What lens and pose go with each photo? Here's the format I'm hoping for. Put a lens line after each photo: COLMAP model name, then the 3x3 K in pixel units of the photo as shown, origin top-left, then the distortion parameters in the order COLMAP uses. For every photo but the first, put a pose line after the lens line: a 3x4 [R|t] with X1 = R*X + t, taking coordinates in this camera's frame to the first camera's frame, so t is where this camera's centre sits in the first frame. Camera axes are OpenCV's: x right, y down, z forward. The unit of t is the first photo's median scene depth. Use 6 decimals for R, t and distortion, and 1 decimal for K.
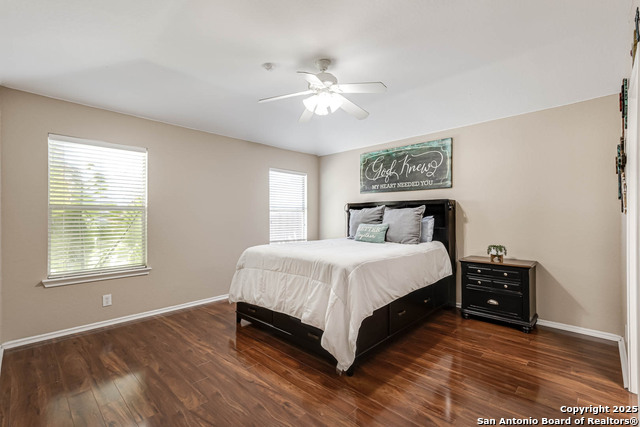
lens RADIAL K [[285.8, 0, 321.8], [0, 285.8, 219.5], [0, 0, 1]] dist [0.022966, 0.000251]
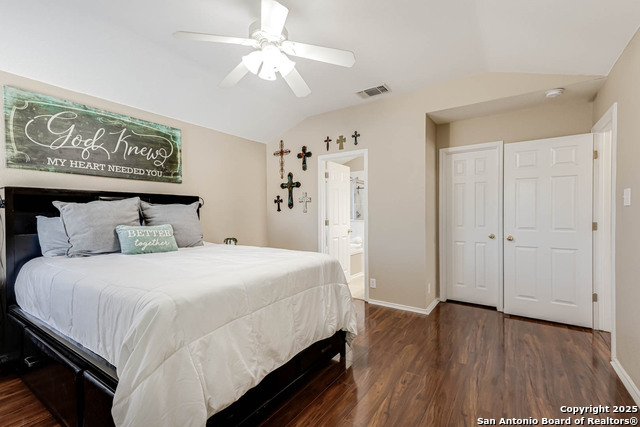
lens RADIAL K [[285.8, 0, 321.8], [0, 285.8, 219.5], [0, 0, 1]] dist [0.022966, 0.000251]
pose [[-0.162190, -0.016452, 0.986622, -0.505575], [0.019468, 0.999613, 0.019869, -0.003522], [-0.986567, 0.022430, -0.161807, 0.650271]]
